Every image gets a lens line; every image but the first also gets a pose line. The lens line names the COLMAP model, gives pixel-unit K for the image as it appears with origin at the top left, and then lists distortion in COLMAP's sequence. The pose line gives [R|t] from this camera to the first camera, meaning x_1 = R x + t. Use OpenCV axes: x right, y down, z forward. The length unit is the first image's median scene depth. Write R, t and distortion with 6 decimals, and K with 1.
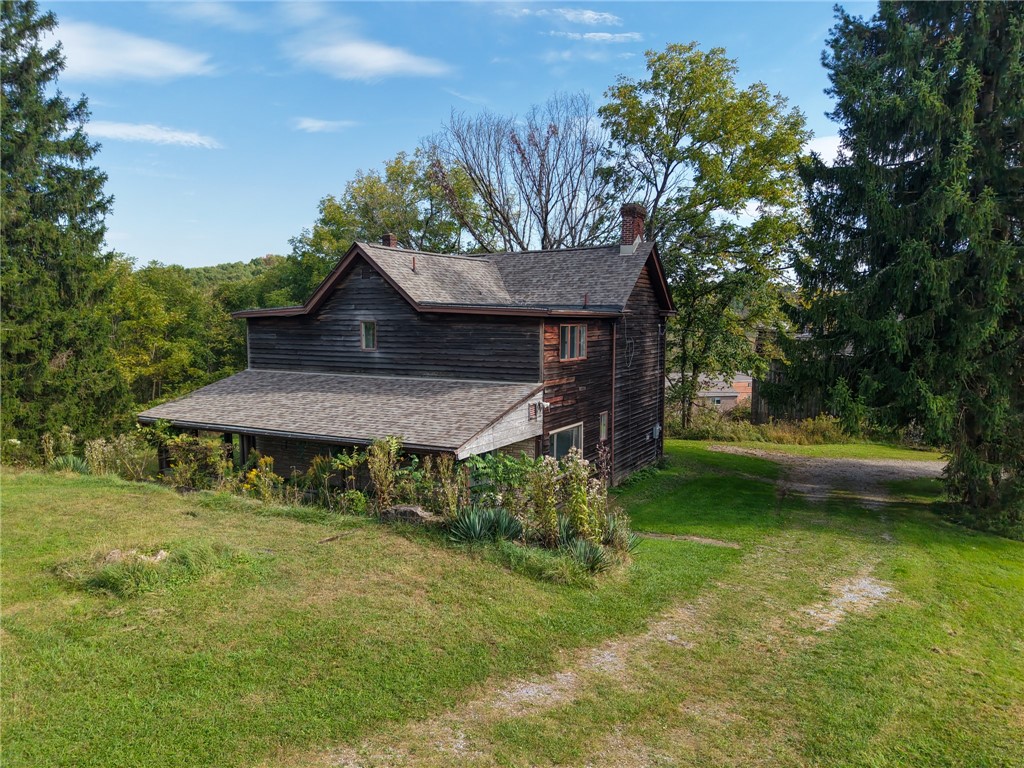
lens RADIAL K [[694.2, 0, 516.3], [0, 694.2, 384.8], [0, 0, 1]] dist [0.030437, -0.023714]
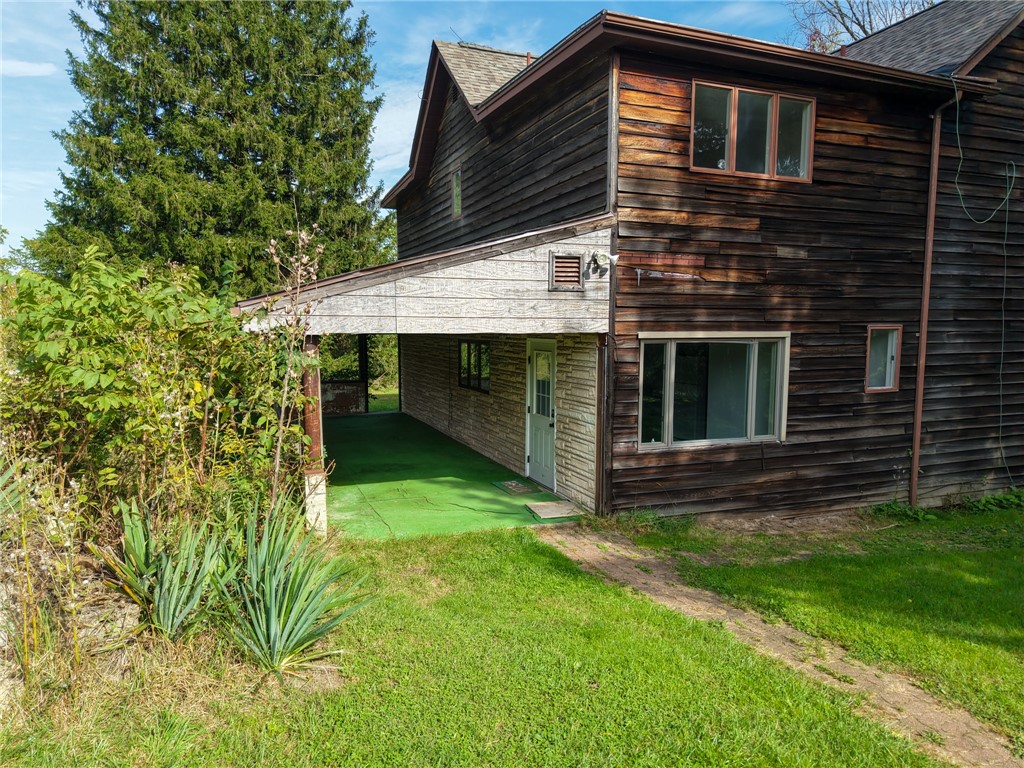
lens RADIAL K [[694.2, 0, 518.9], [0, 694.2, 391.3], [0, 0, 1]] dist [0.030437, -0.023714]
pose [[0.777084, 0.065271, -0.626003, 0.233050], [-0.063017, 0.997679, 0.025799, 0.087237], [0.626234, 0.019401, 0.779394, 0.544799]]
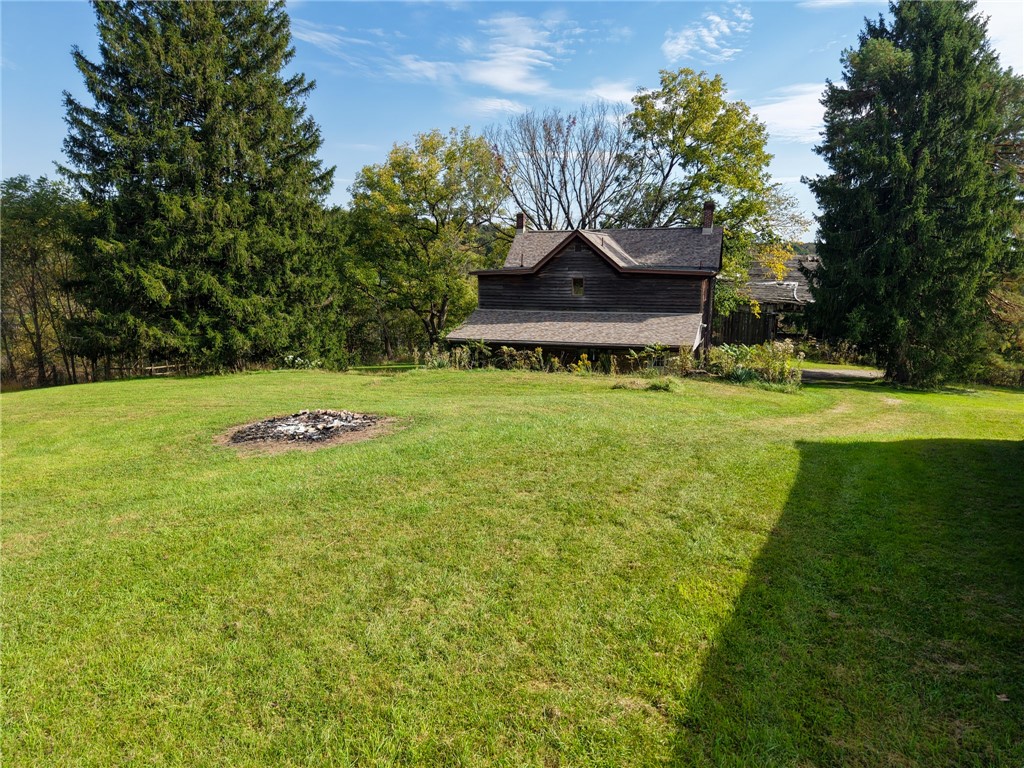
lens RADIAL K [[694.2, 0, 508.5], [0, 694.2, 379.6], [0, 0, 1]] dist [0.030437, -0.023714]
pose [[0.982432, -0.031112, 0.184009, -0.673234], [0.017294, 0.996940, 0.076228, 0.018791], [-0.185817, -0.071707, 0.979964, -0.574626]]
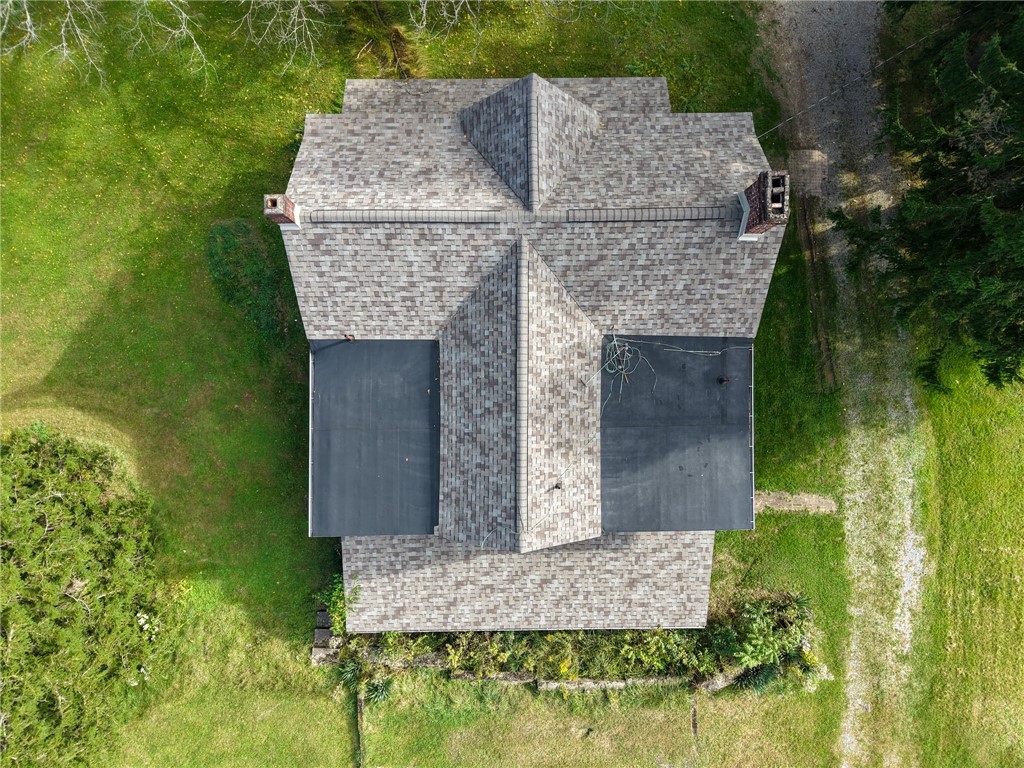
lens RADIAL K [[694.2, 0, 514.1], [0, 694.2, 389.0], [0, 0, 1]] dist [0.030437, -0.023714]
pose [[0.867799, -0.496615, 0.017254, -0.149157], [0.022565, 0.074068, 0.996998, -0.998125], [-0.496402, -0.864805, 0.075482, 1.069049]]
